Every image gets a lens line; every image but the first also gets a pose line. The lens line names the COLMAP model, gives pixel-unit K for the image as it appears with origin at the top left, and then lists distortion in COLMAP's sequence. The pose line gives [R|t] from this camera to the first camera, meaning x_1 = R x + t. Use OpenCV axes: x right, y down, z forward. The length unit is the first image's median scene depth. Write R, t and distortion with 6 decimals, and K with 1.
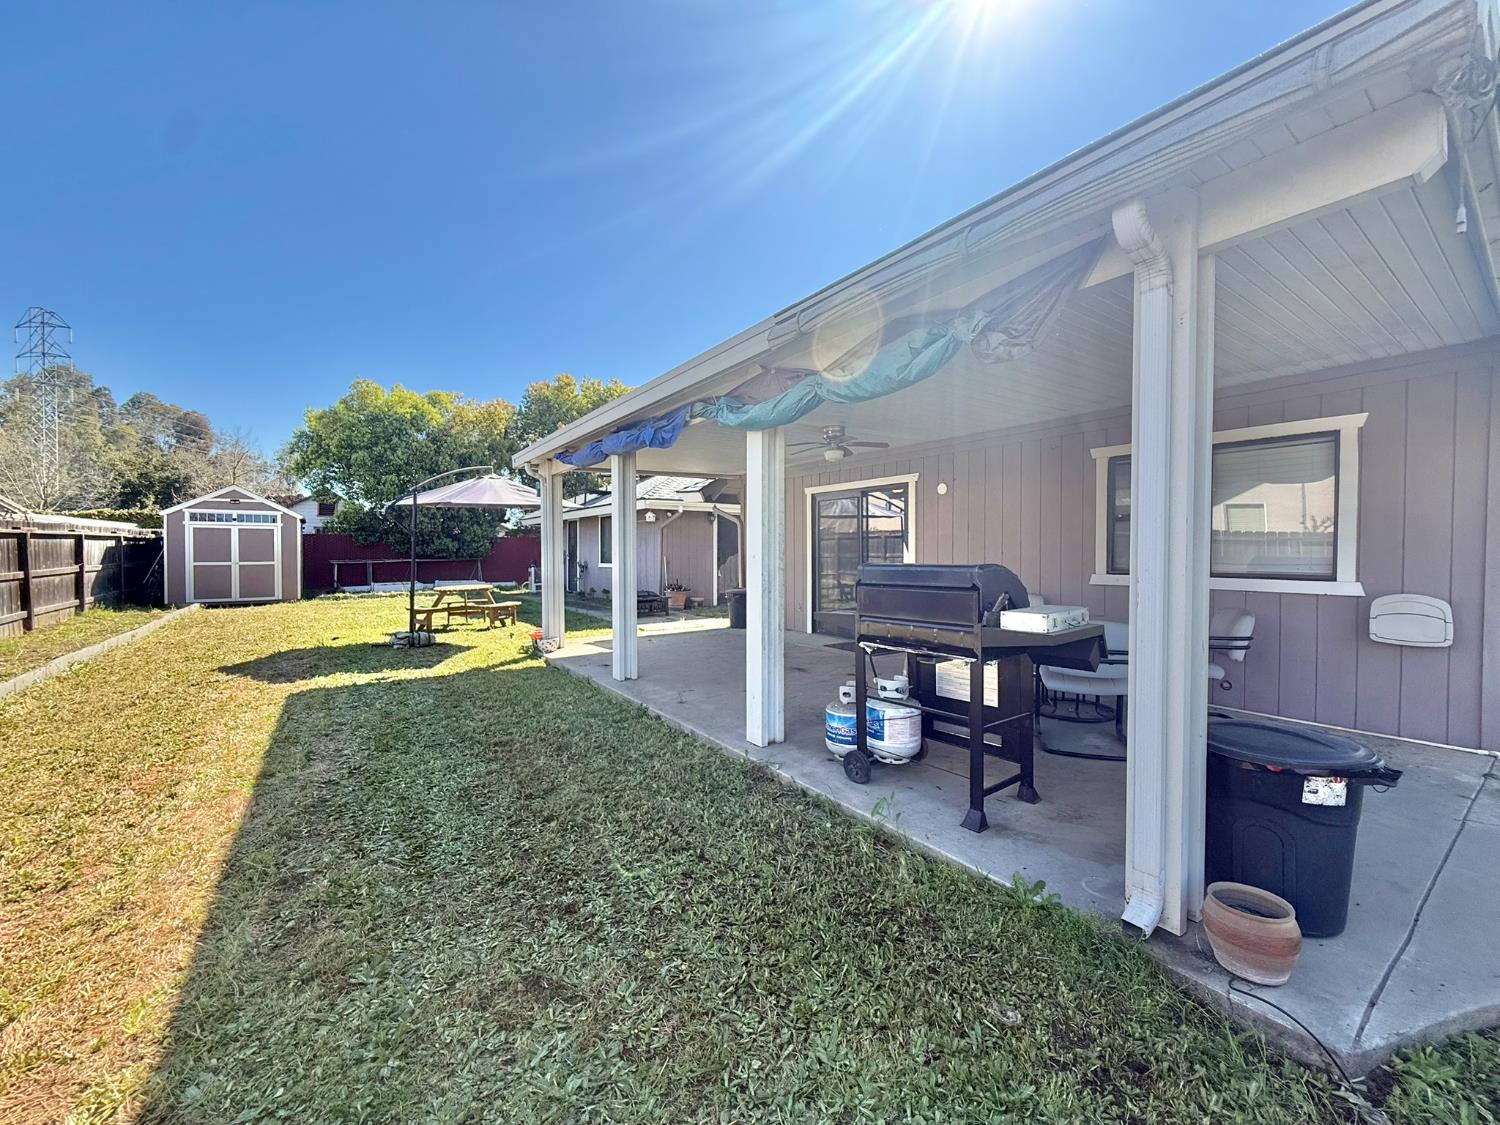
lens RADIAL K [[596.5, 0, 742.2], [0, 596.5, 556.0], [0, 0, 1]] dist [-0.001478, 0.000768]
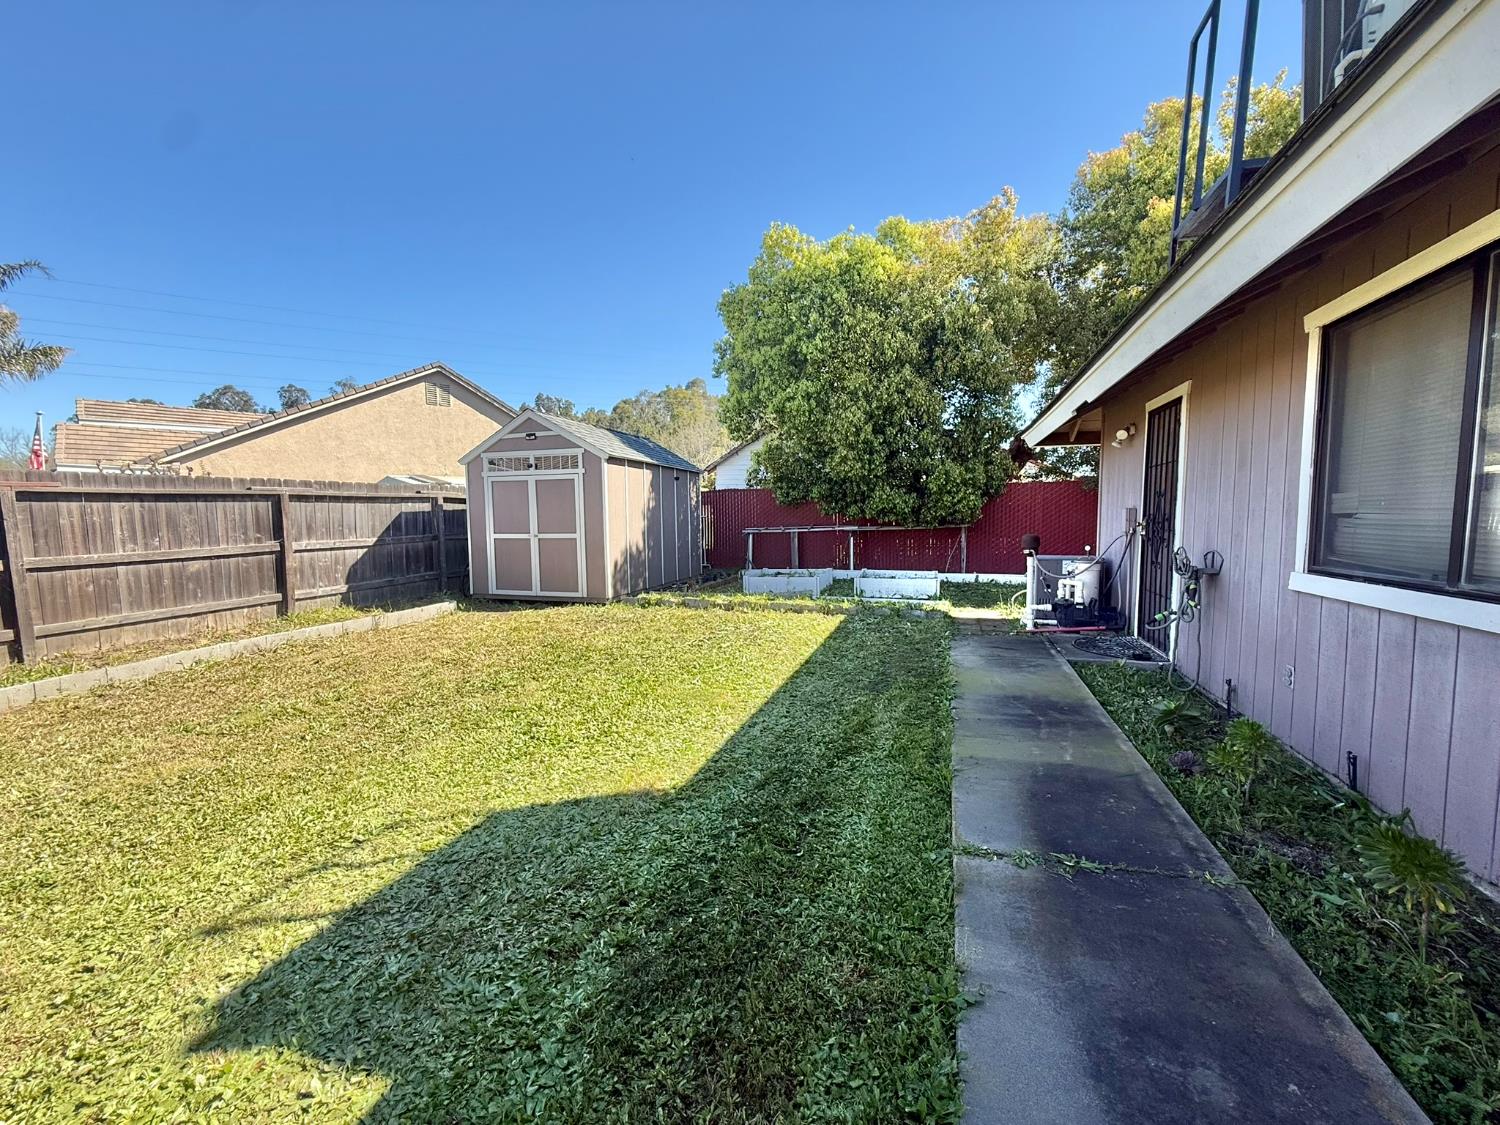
lens RADIAL K [[596.5, 0, 756.5], [0, 596.5, 553.1], [0, 0, 1]] dist [-0.001478, 0.000768]
pose [[0.615473, 0.048072, -0.786690, -0.217143], [0.004126, 0.997928, 0.064208, -0.009327], [0.788147, -0.042764, 0.614000, 0.823106]]
